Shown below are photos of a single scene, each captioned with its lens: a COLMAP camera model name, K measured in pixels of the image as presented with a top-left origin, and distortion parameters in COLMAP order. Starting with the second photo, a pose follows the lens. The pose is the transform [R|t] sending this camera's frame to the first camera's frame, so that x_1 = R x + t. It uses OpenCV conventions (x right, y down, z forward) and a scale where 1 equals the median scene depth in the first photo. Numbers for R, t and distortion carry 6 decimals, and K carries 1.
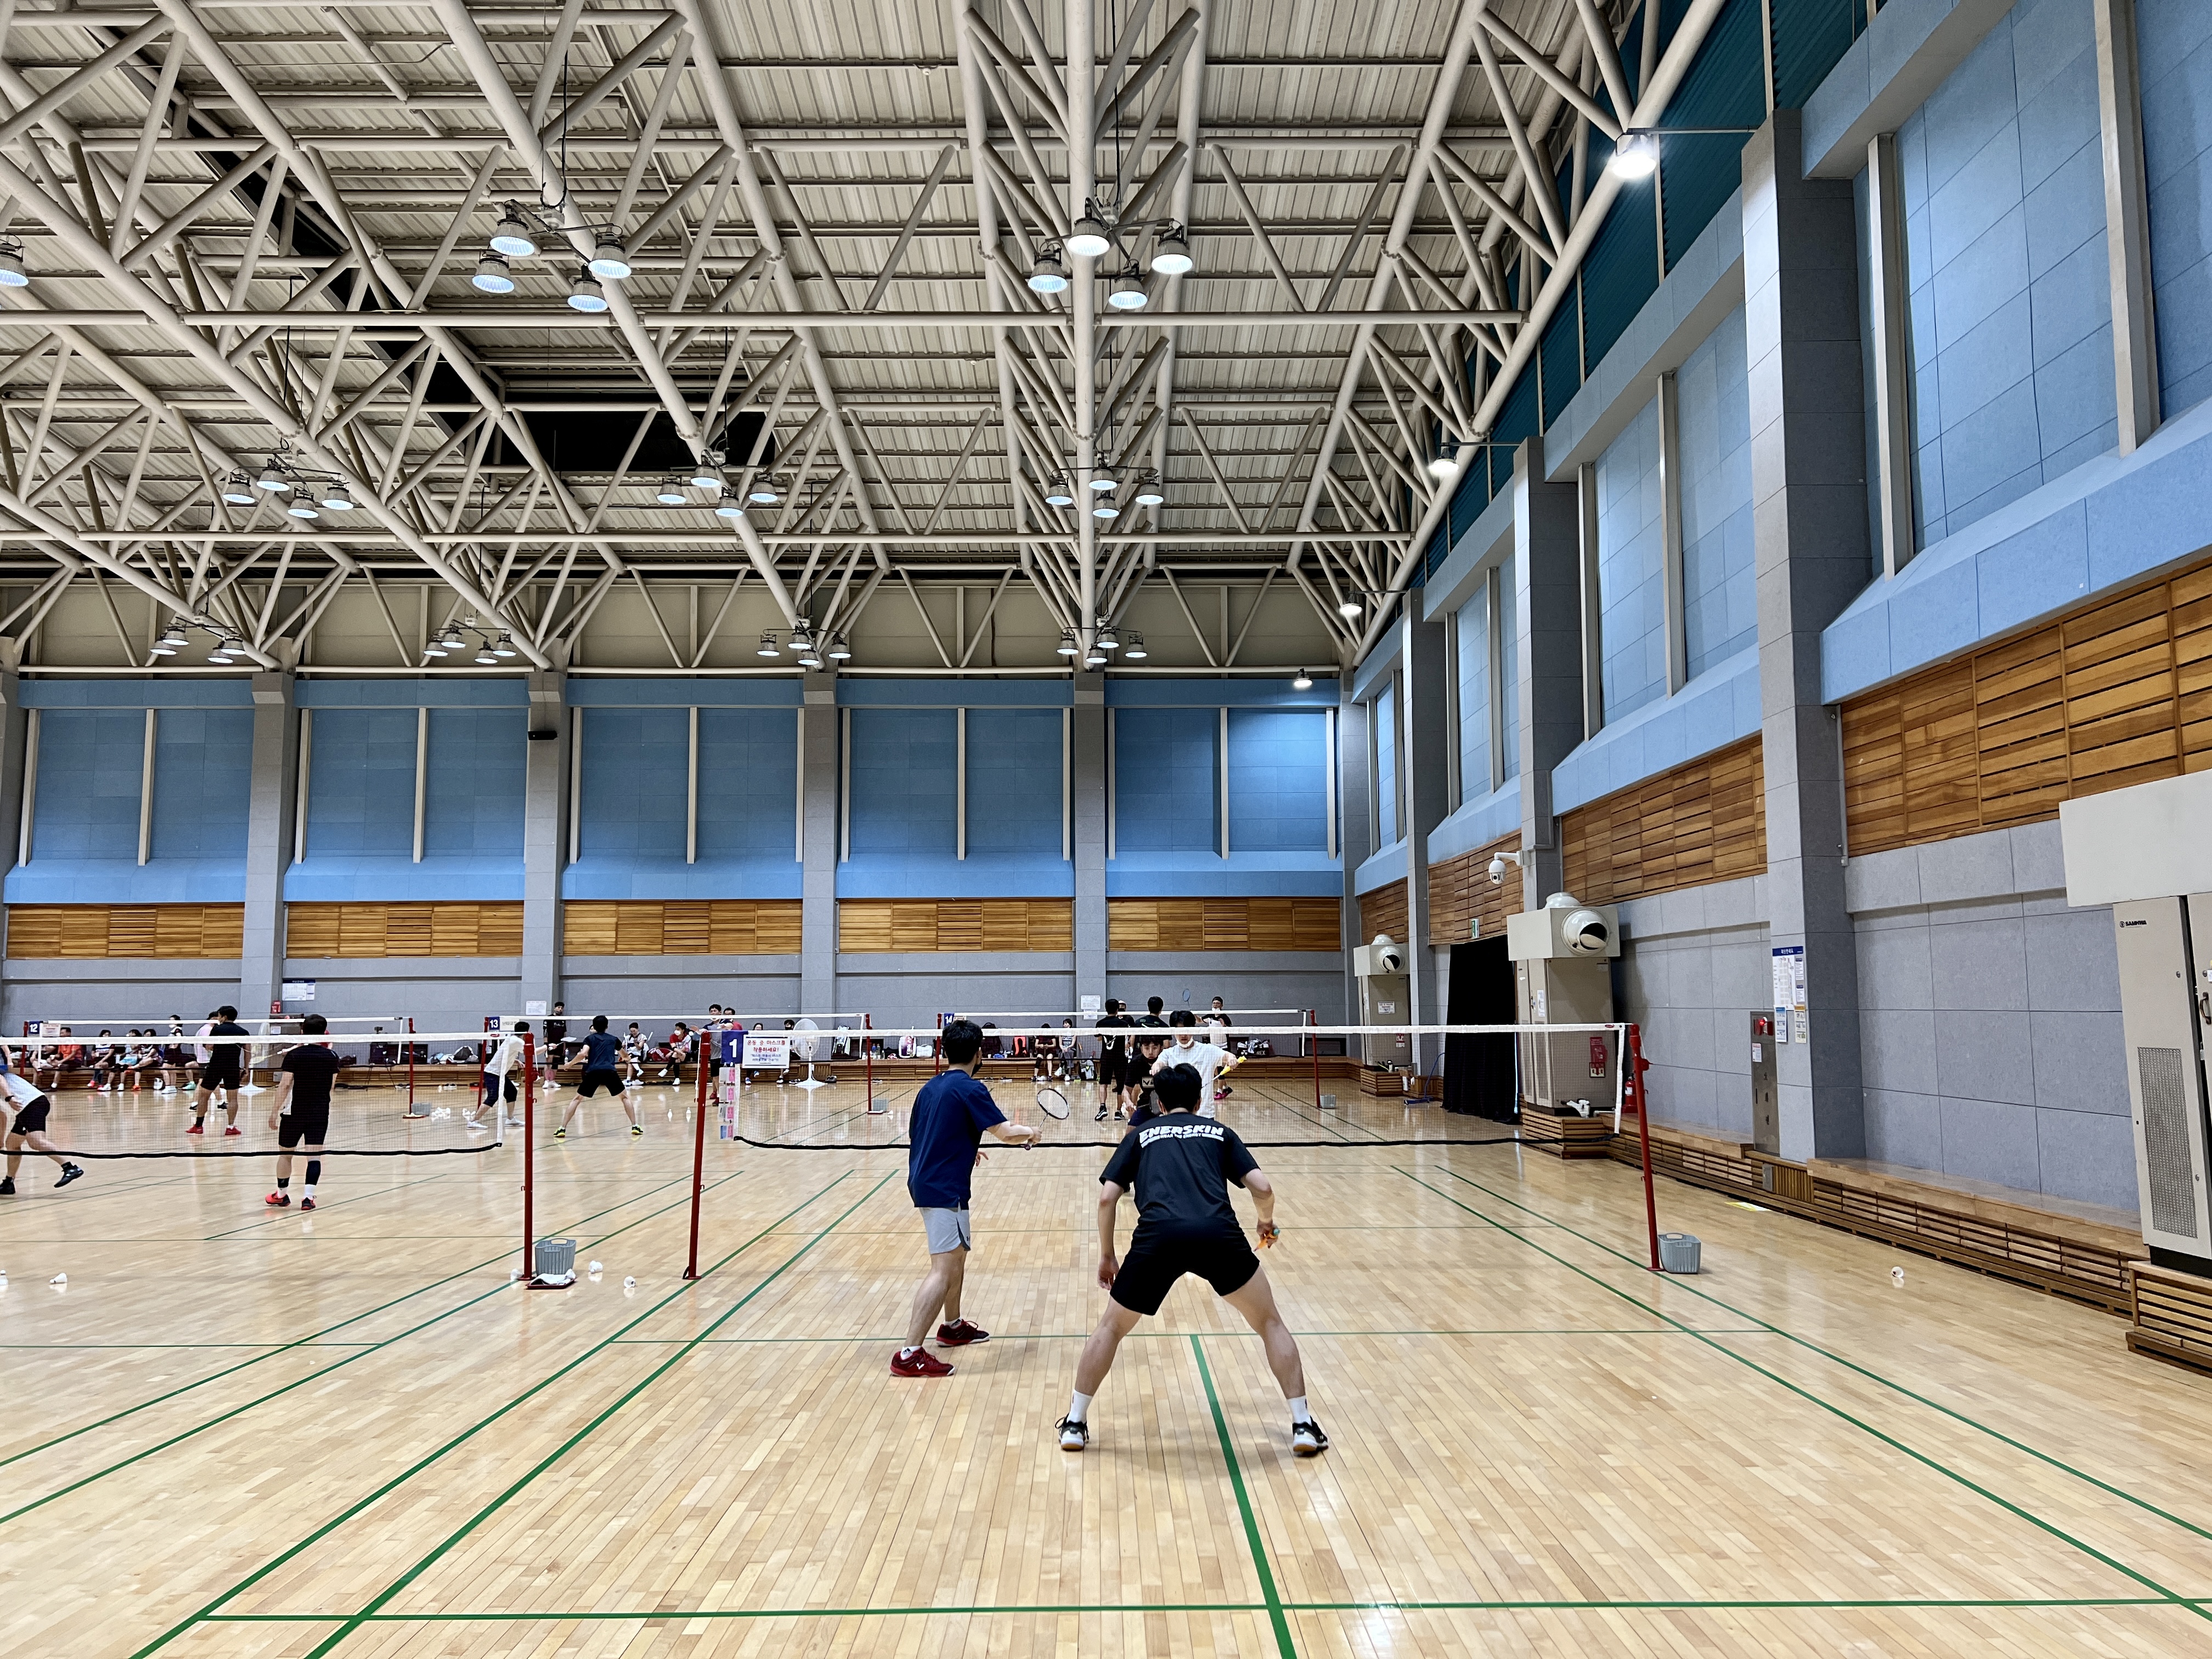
lens RADIAL K [[1637.2, 0, 1115.7], [0, 1637.2, 837.0], [0, 0, 1]] dist [0.063340, -0.078199]
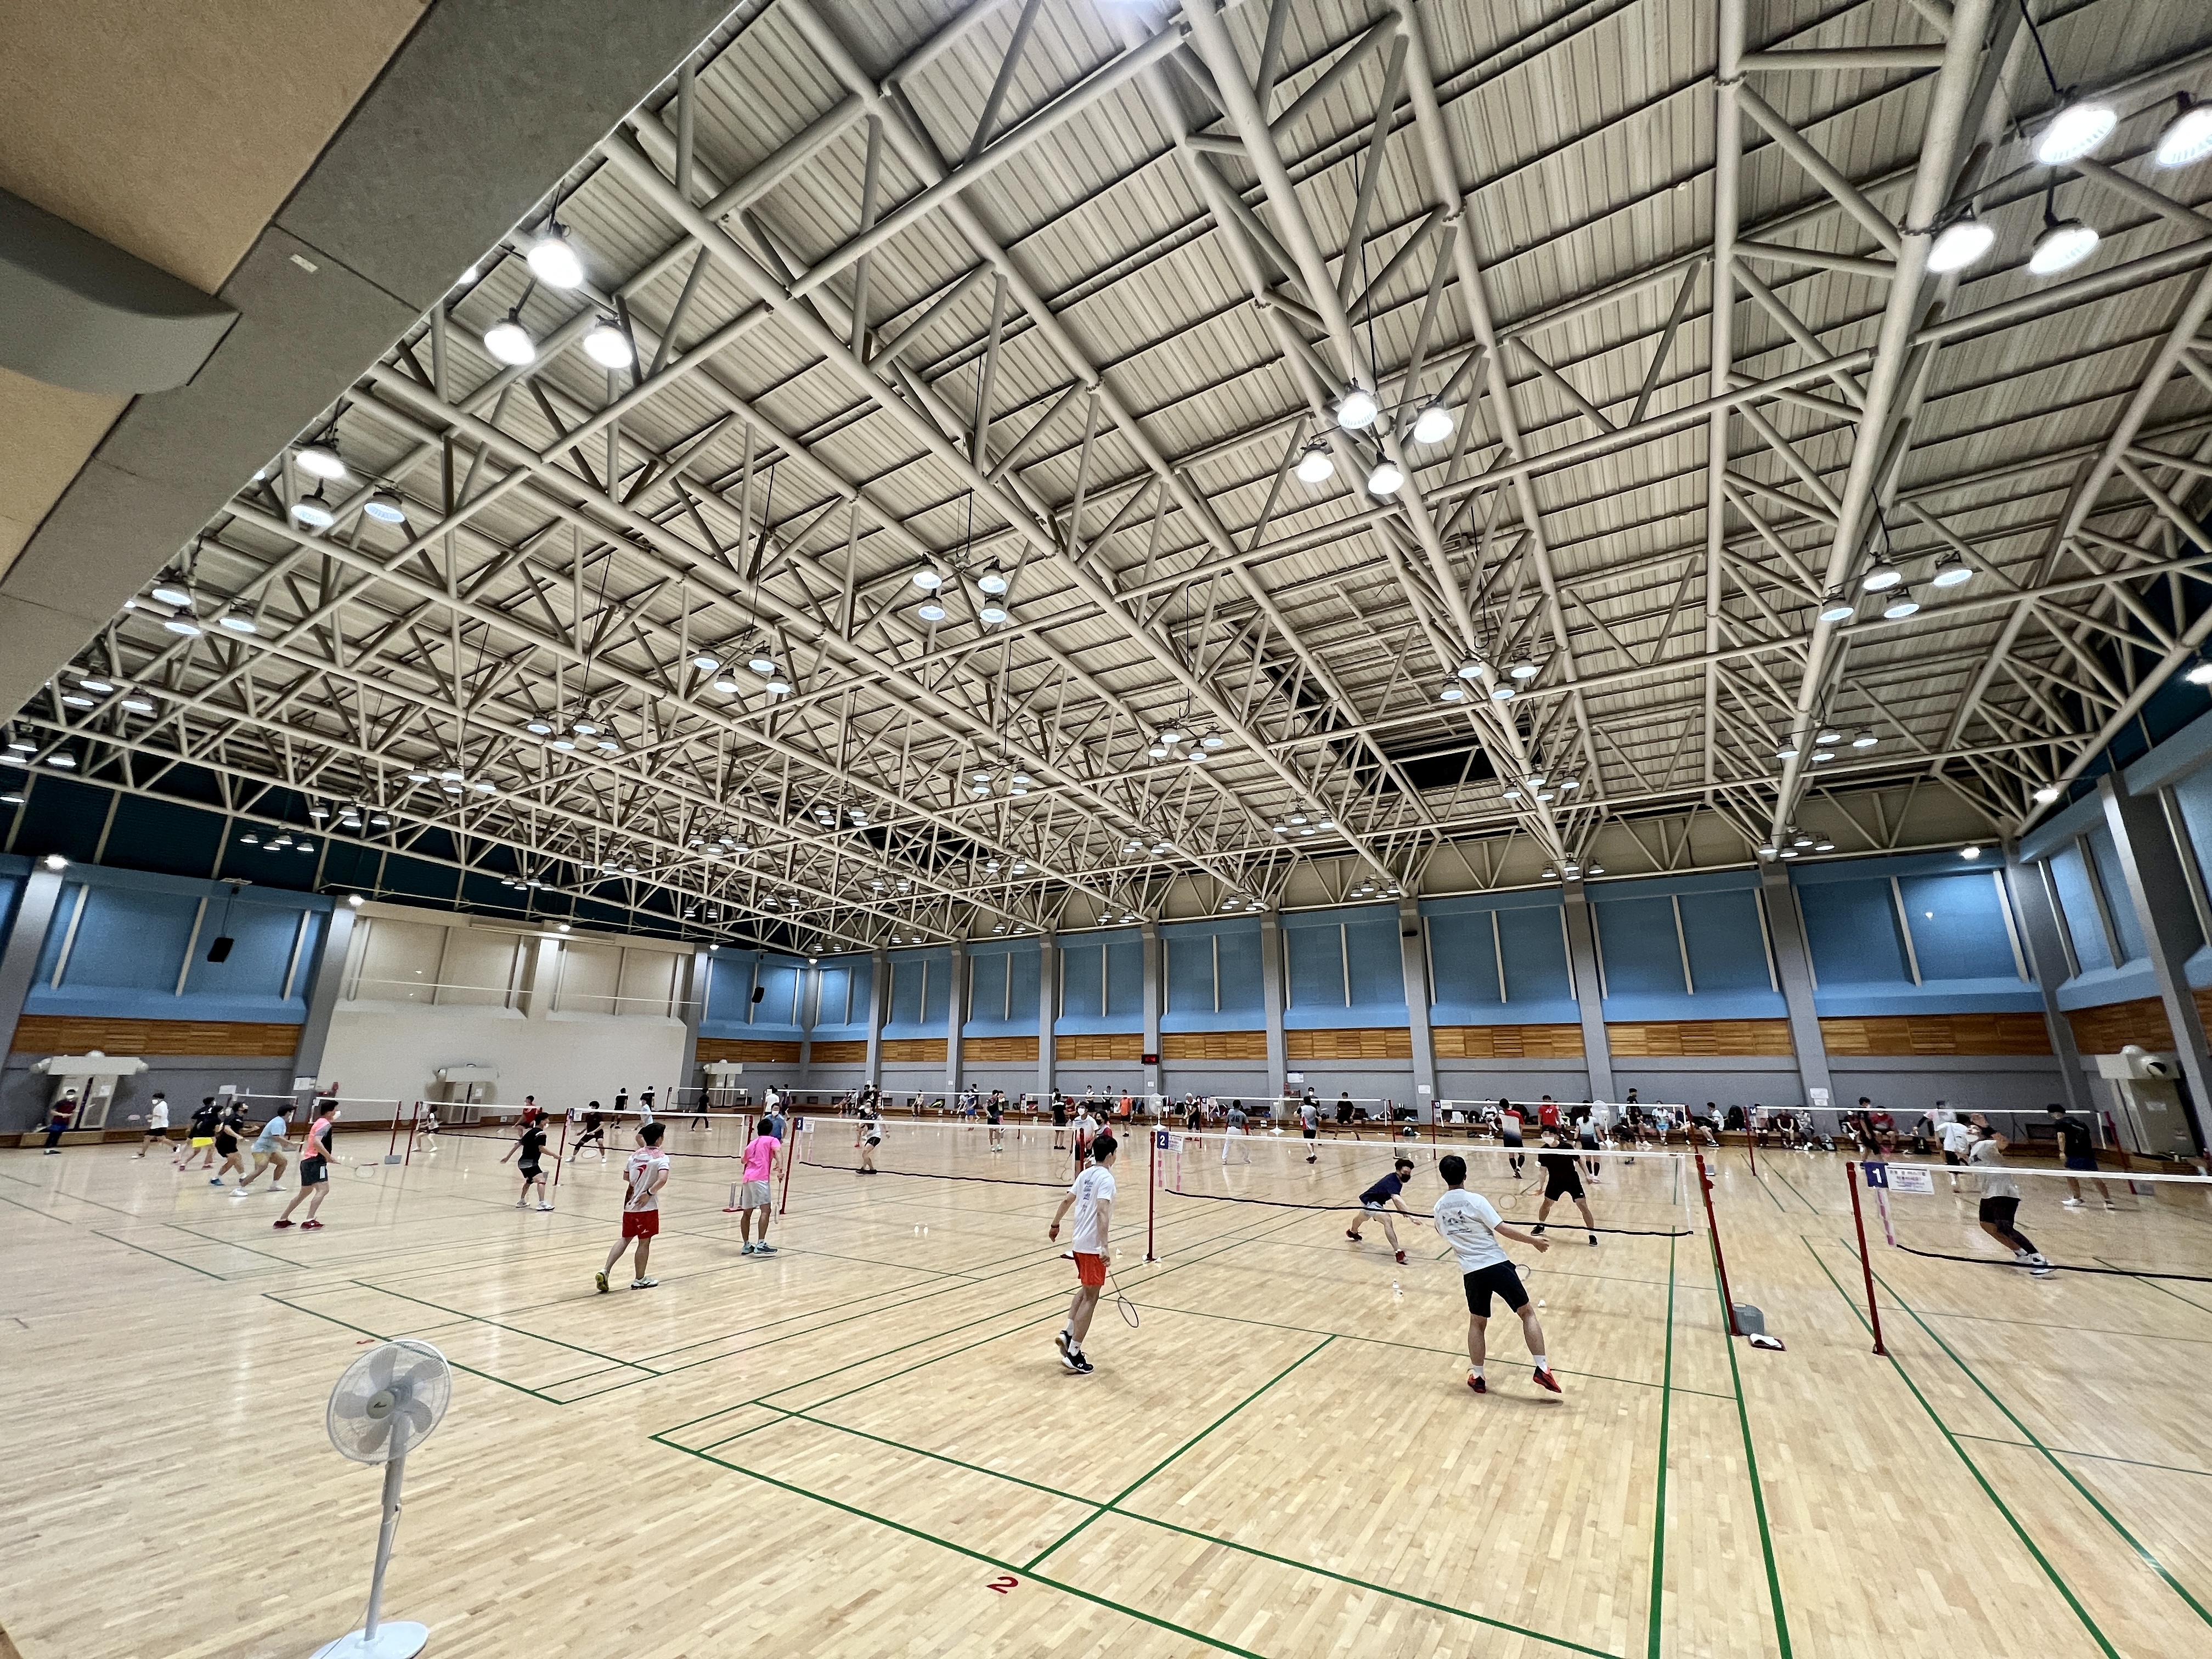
lens RADIAL K [[877.5, 0, 1113.1], [0, 877.5, 830.2], [0, 0, 1]] dist [0.000672, -0.000141]
pose [[0.844390, -0.135975, -0.518187, -0.126880], [0.048336, 0.982645, -0.179087, -0.019527], [0.533545, 0.126172, 0.836308, 0.004324]]
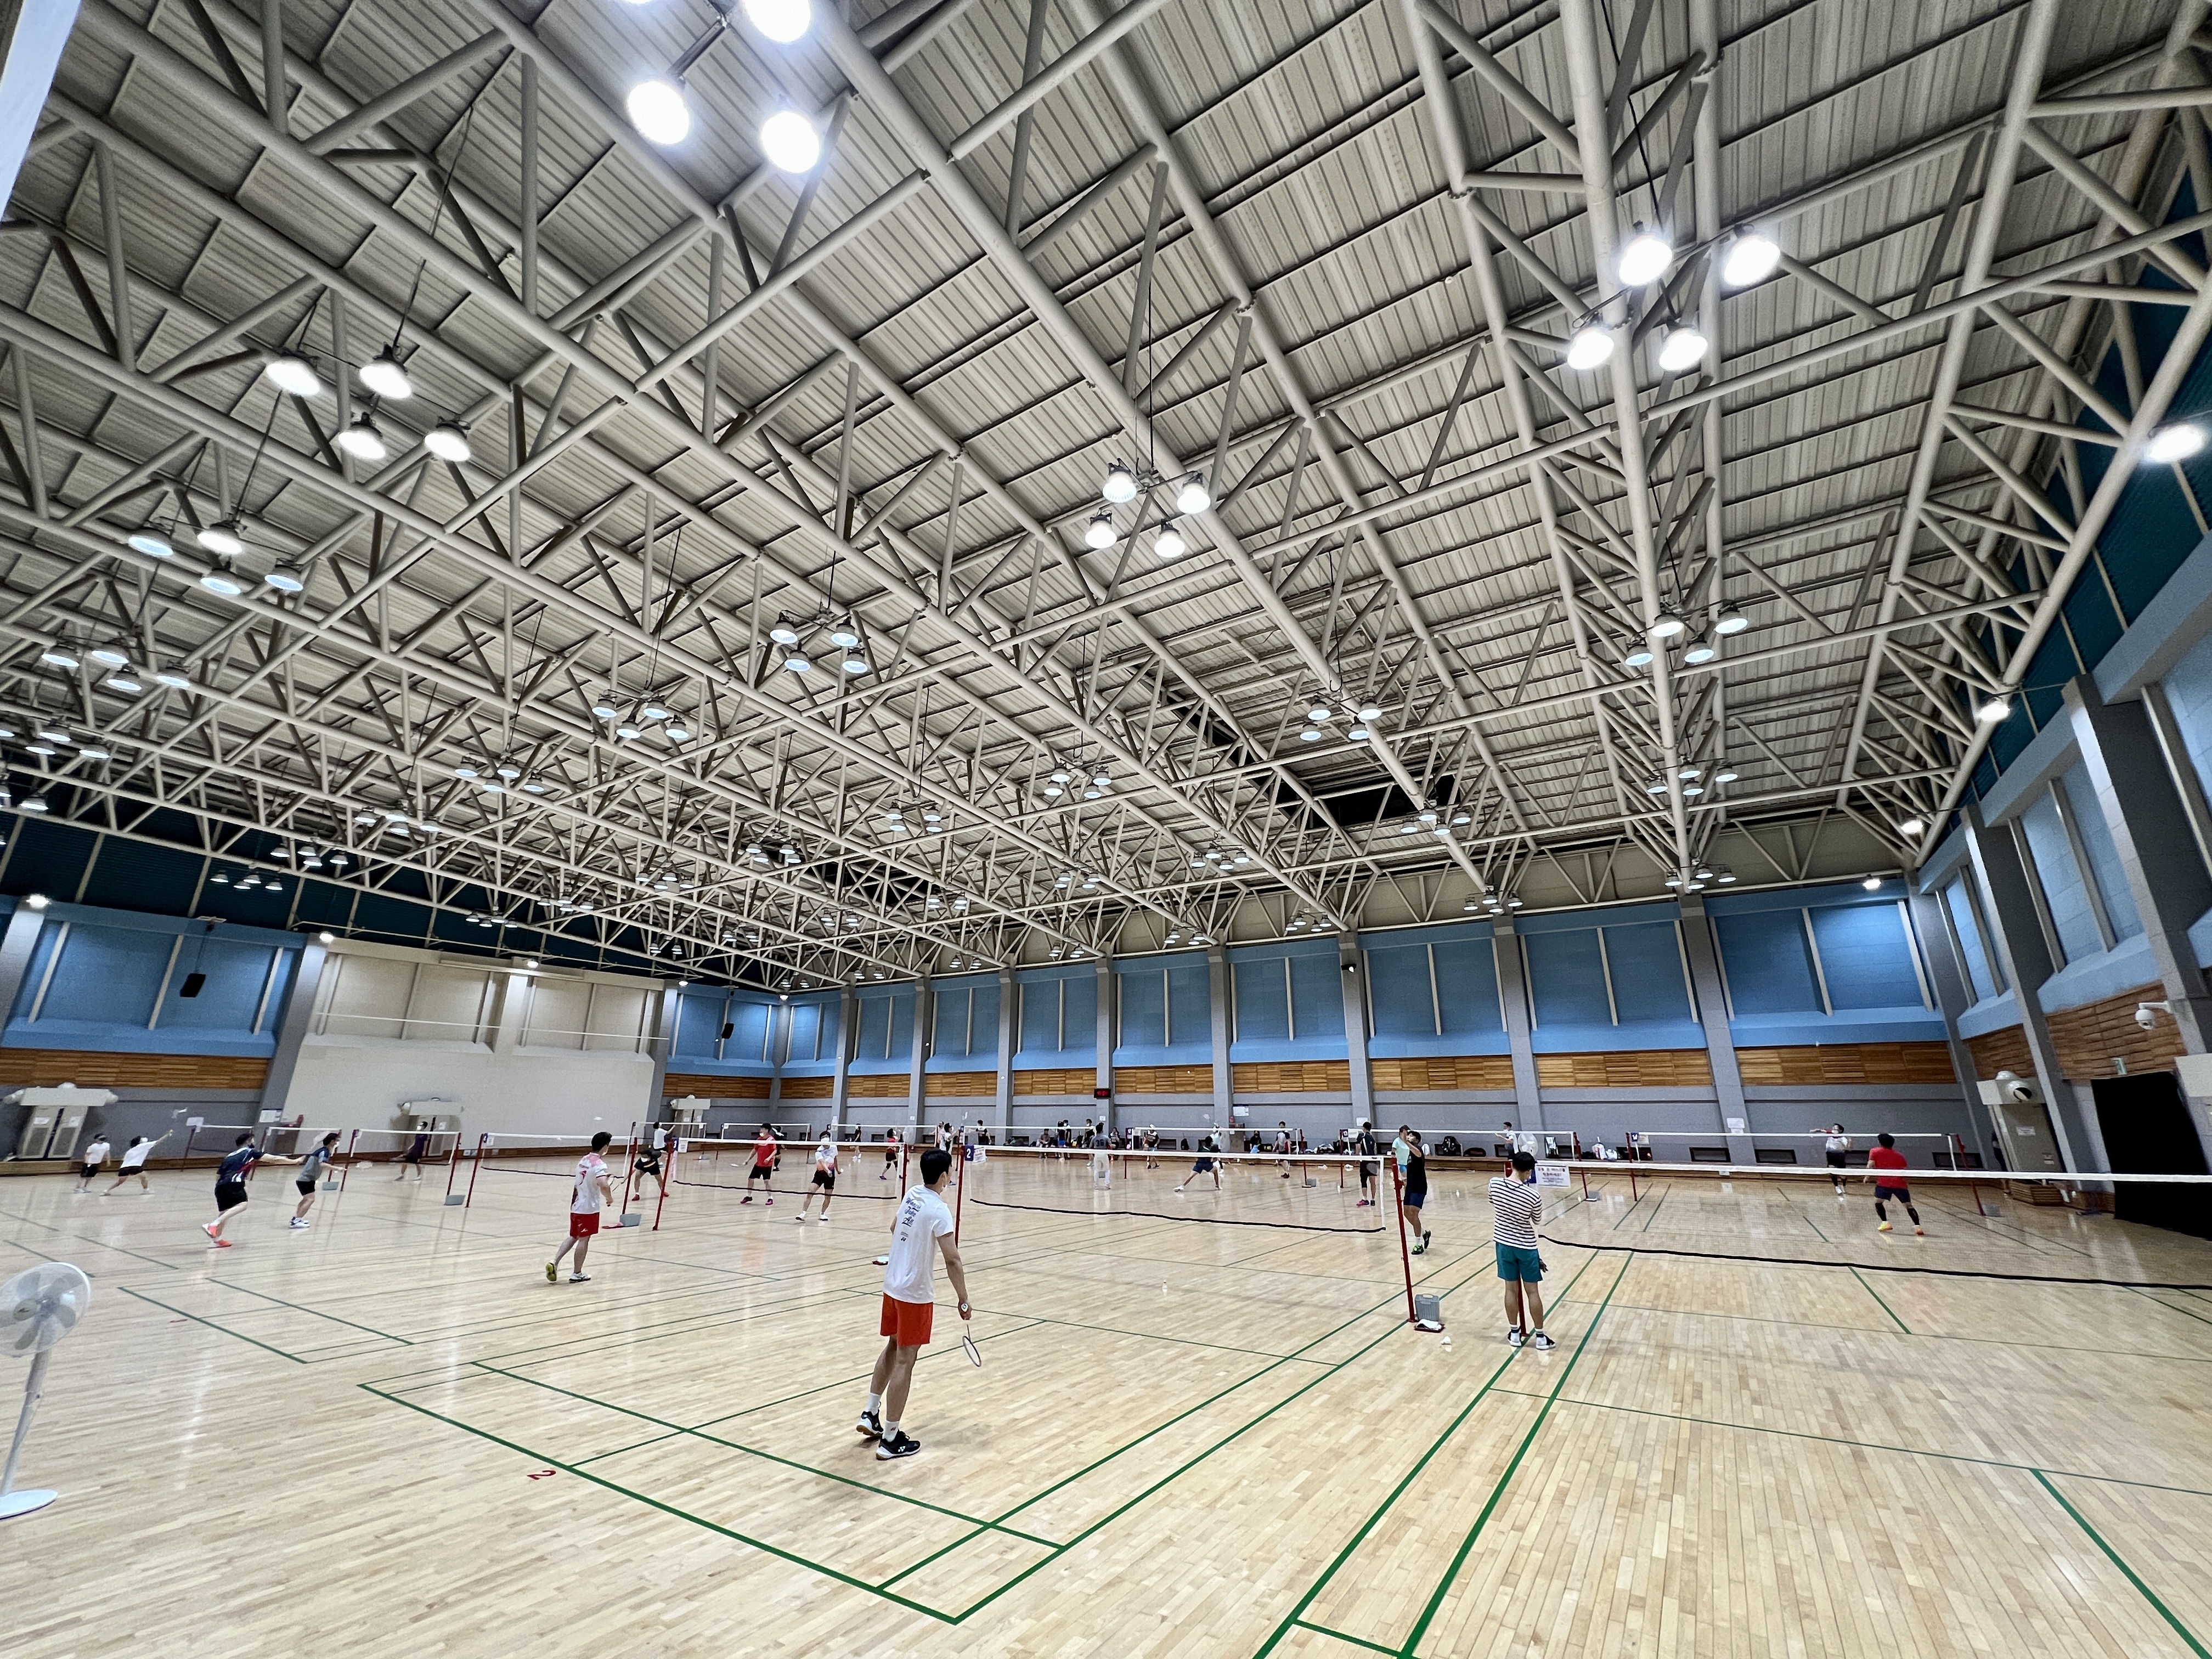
lens RADIAL K [[883.4, 0, 1116.0], [0, 883.4, 830.6], [0, 0, 1]] dist [-0.003650, 0.001170]
pose [[0.835467, -0.162153, -0.525072, -0.025823], [0.050417, 0.974063, -0.220590, -0.006610], [0.547223, 0.157823, 0.821973, 0.026674]]
